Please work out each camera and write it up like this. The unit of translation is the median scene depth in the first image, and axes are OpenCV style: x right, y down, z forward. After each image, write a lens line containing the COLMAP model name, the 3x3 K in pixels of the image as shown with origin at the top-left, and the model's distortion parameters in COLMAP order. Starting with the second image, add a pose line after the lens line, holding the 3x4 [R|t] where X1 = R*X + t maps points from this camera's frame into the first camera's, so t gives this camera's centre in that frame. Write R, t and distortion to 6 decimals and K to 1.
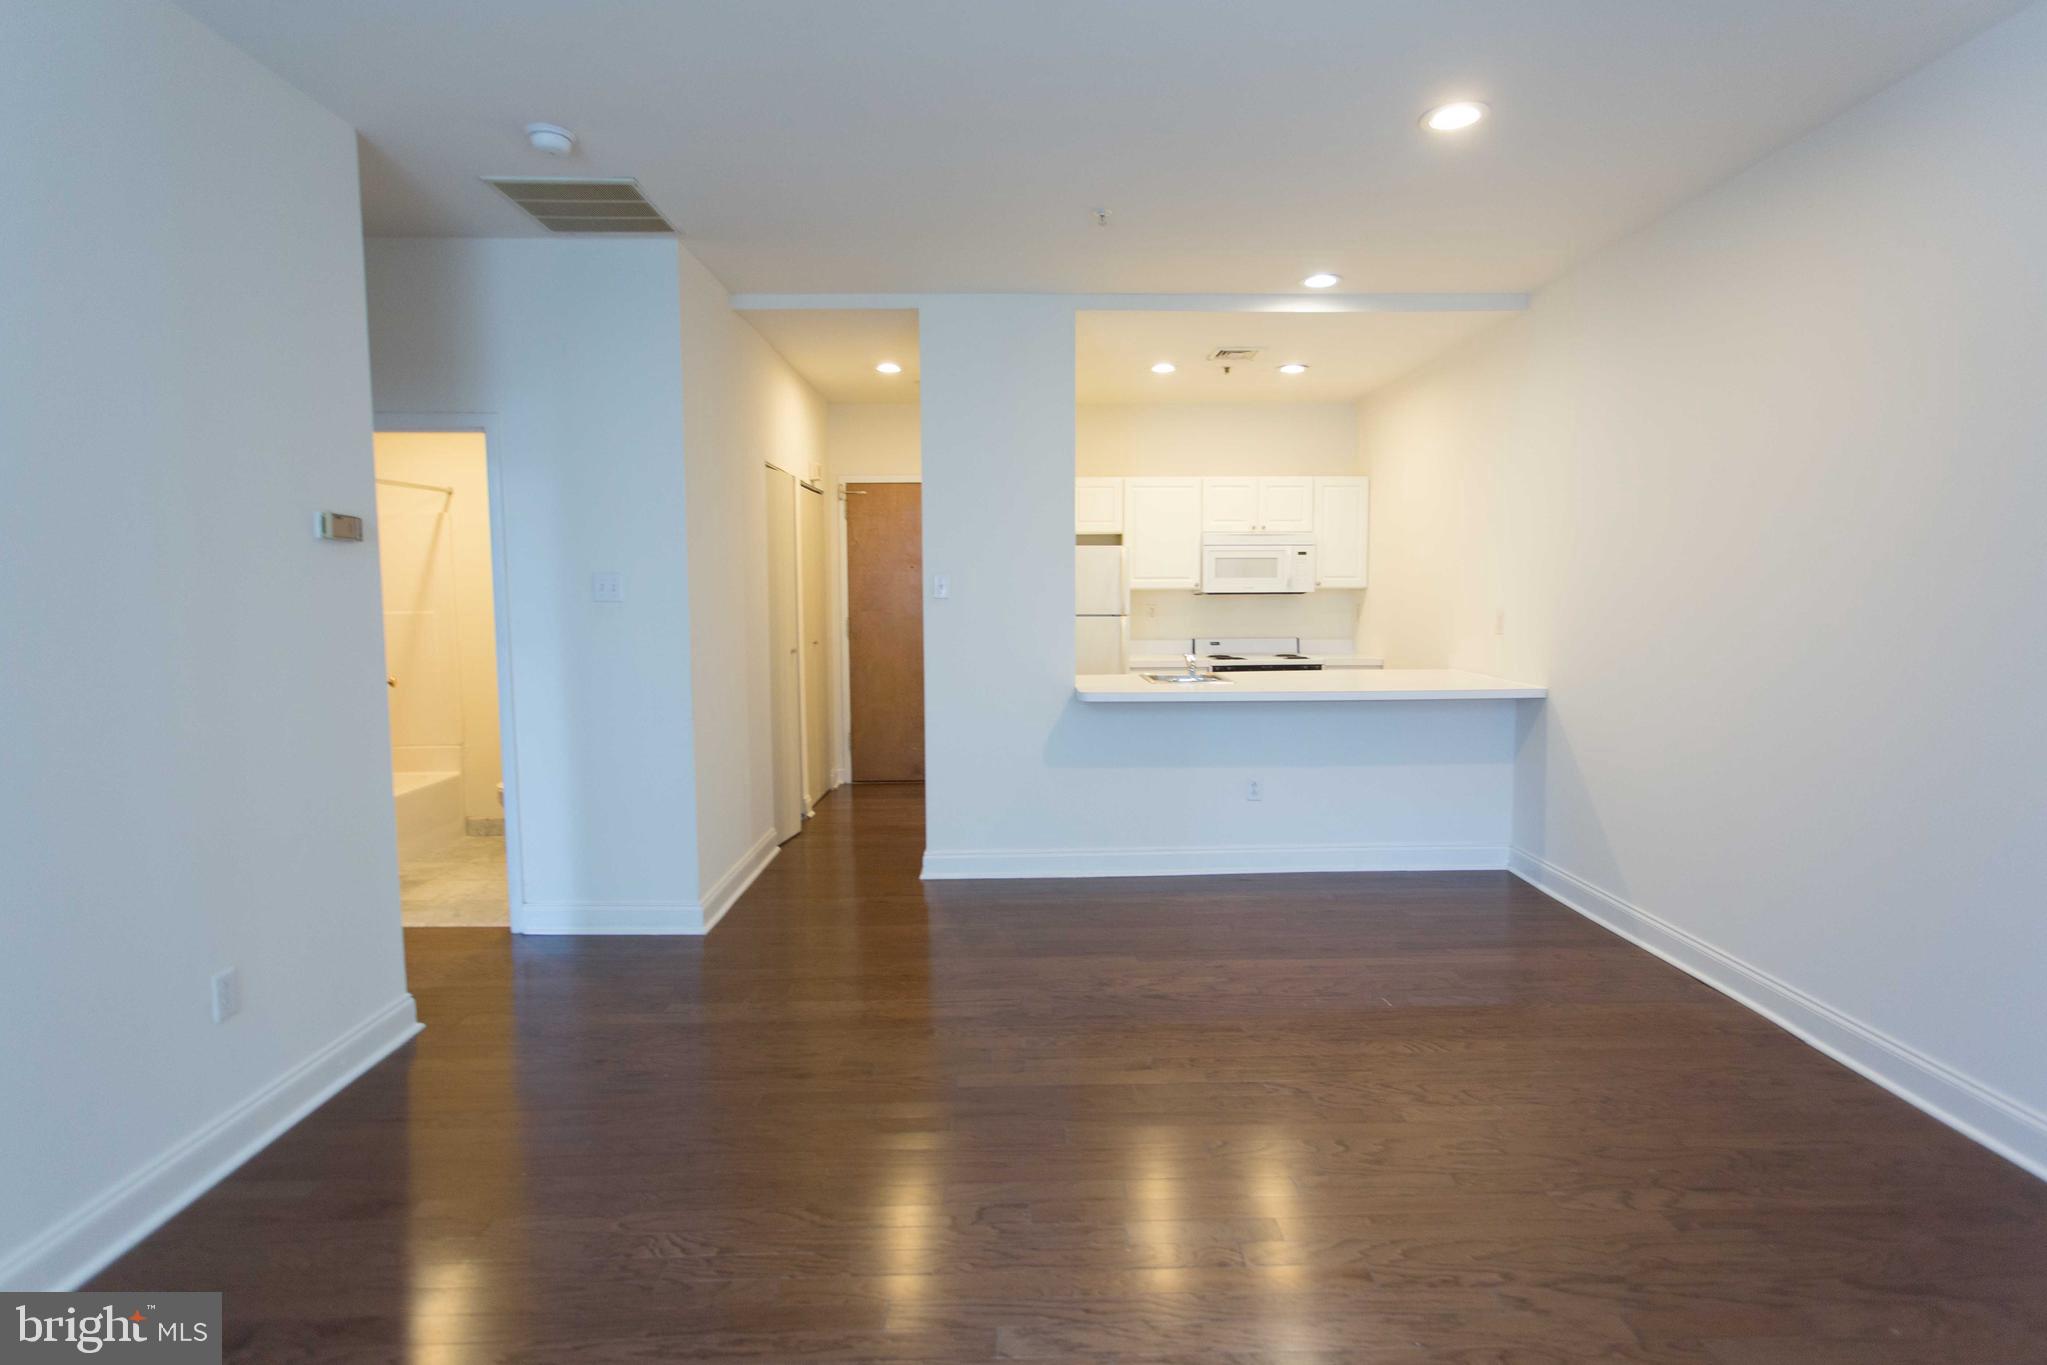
lens RADIAL K [[983.5, 0, 1072.5], [0, 983.5, 674.7], [0, 0, 1]] dist [0.001080, -0.000182]
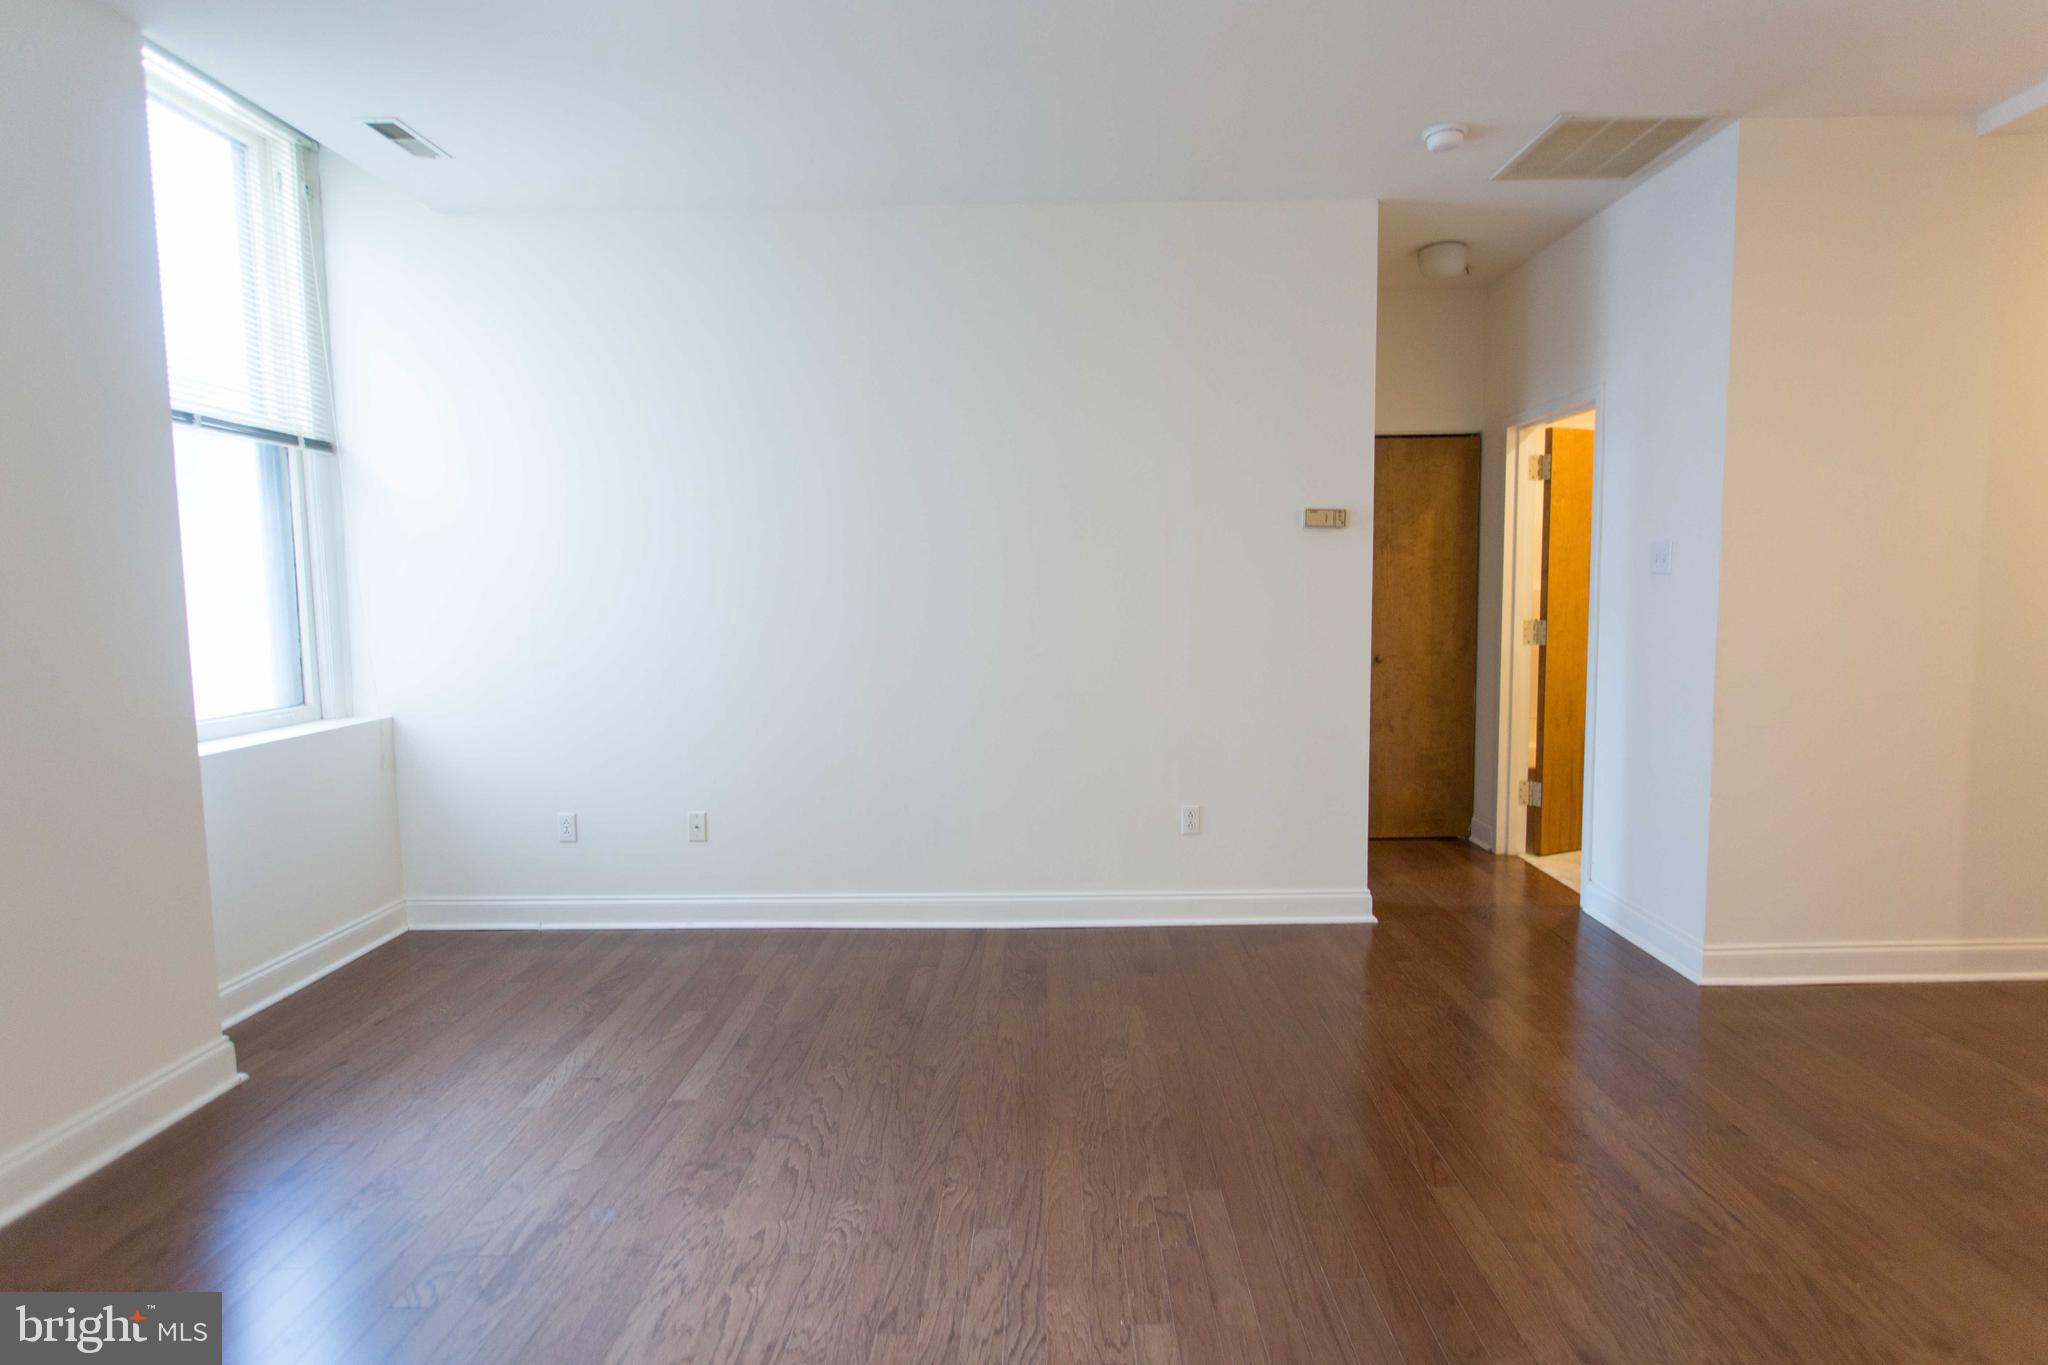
lens RADIAL K [[1034.6, 0, 1037.8], [0, 1034.6, 662.6], [0, 0, 1]] dist [0.003668, -0.000466]
pose [[-0.044762, 0.080555, -0.995745, 0.797031], [-0.075272, 0.993638, 0.083768, -0.050025], [0.996158, 0.078701, -0.038414, 0.799760]]
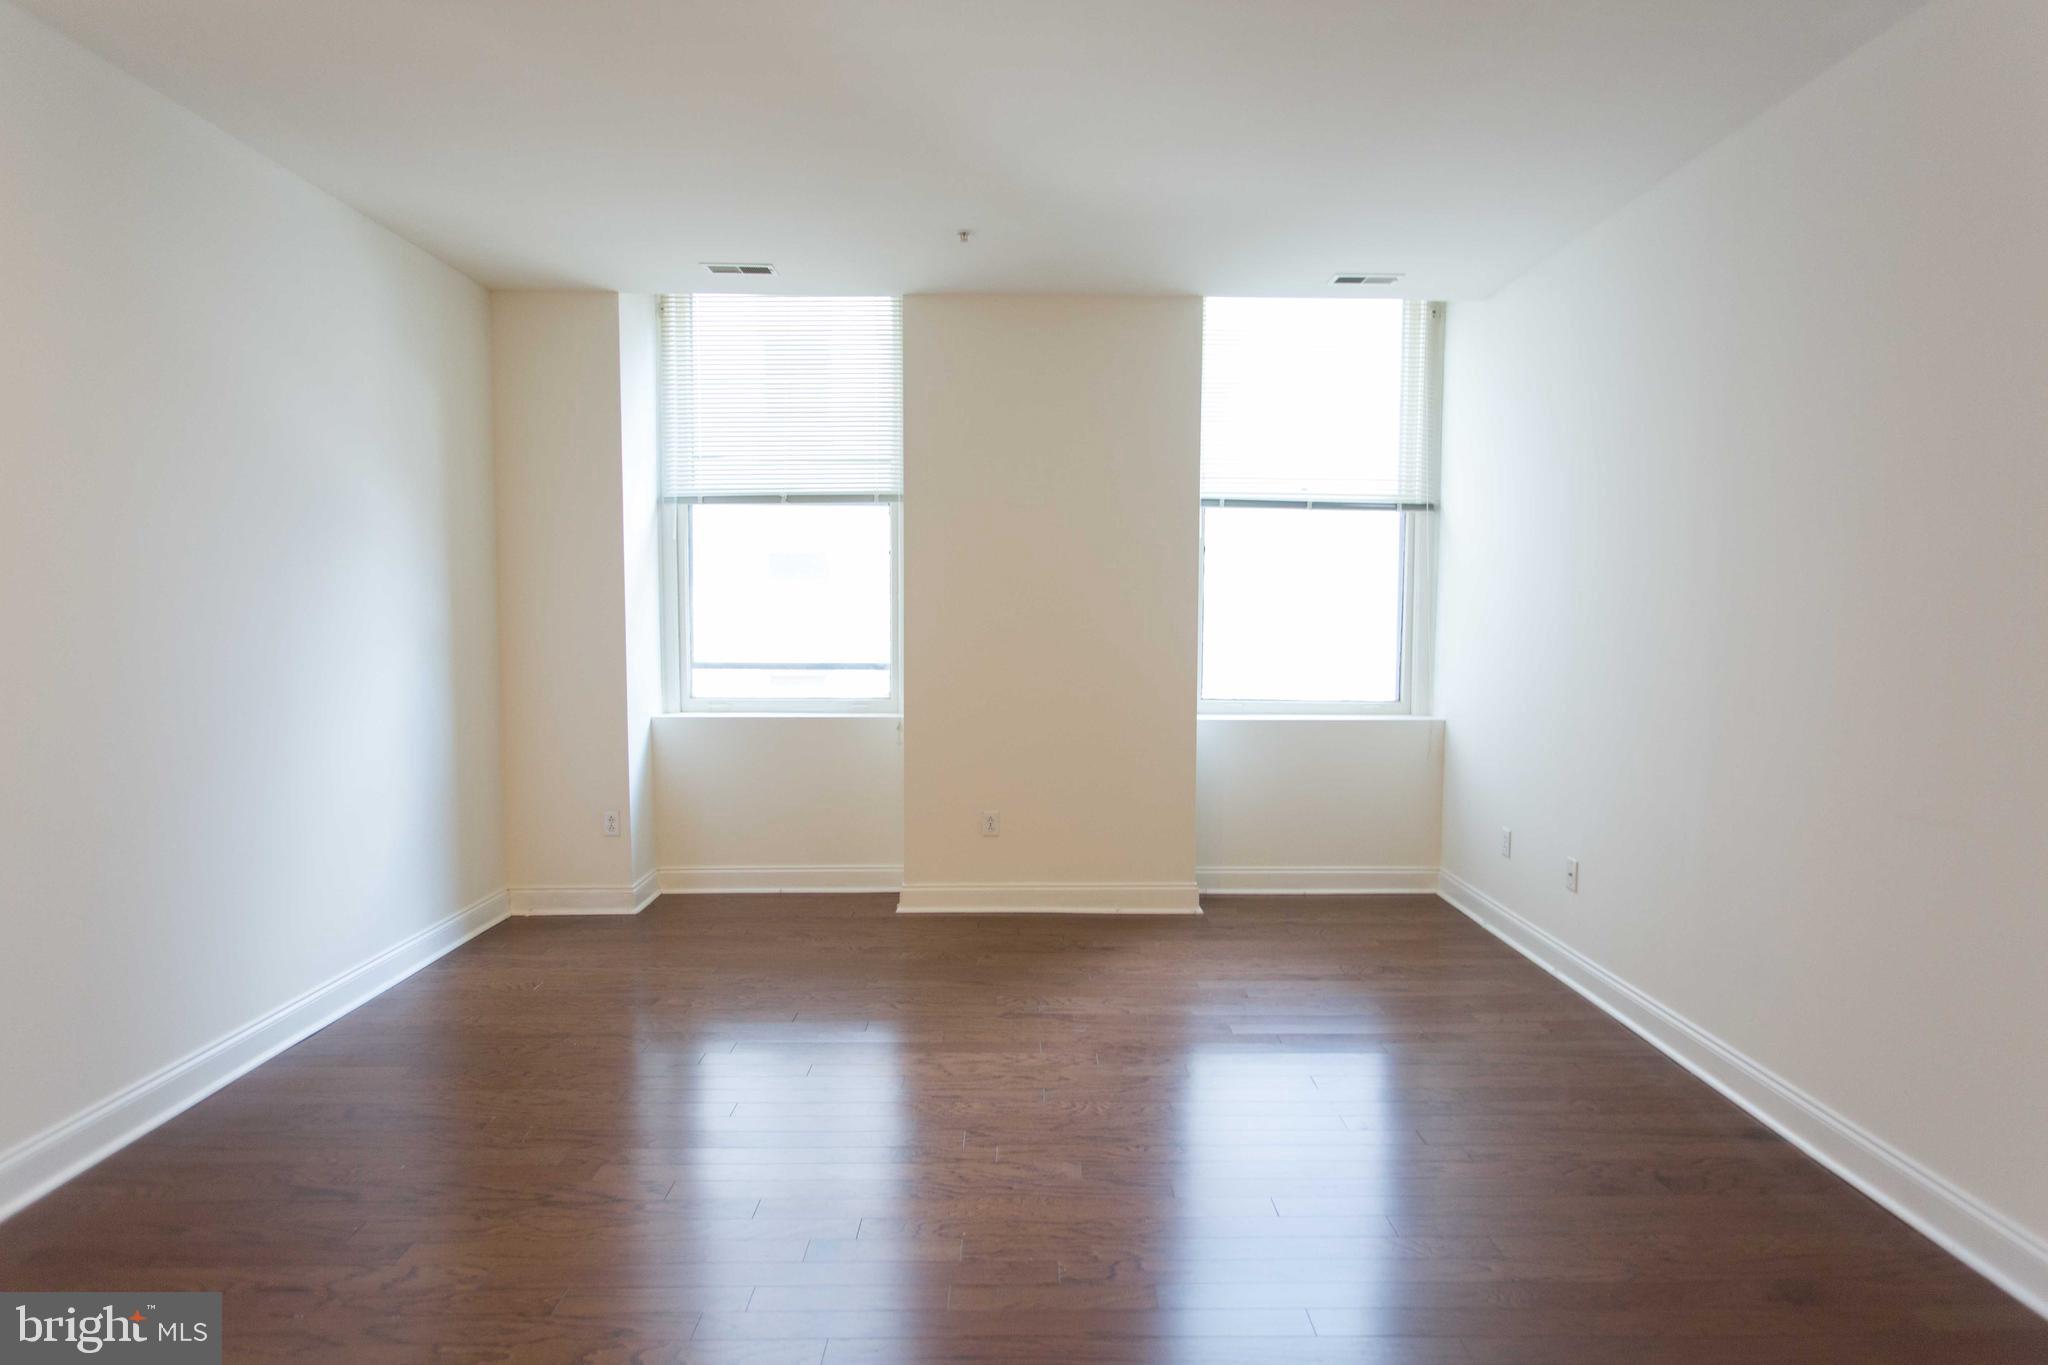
lens RADIAL K [[1034.6, 0, 1037.8], [0, 1034.6, 662.6], [0, 0, 1]] dist [0.003668, -0.000466]
pose [[-0.999210, 0.000878, 0.039743, -0.057155], [0.006385, 0.990319, 0.138663, -0.147796], [-0.039236, 0.138807, -0.989542, 1.747667]]
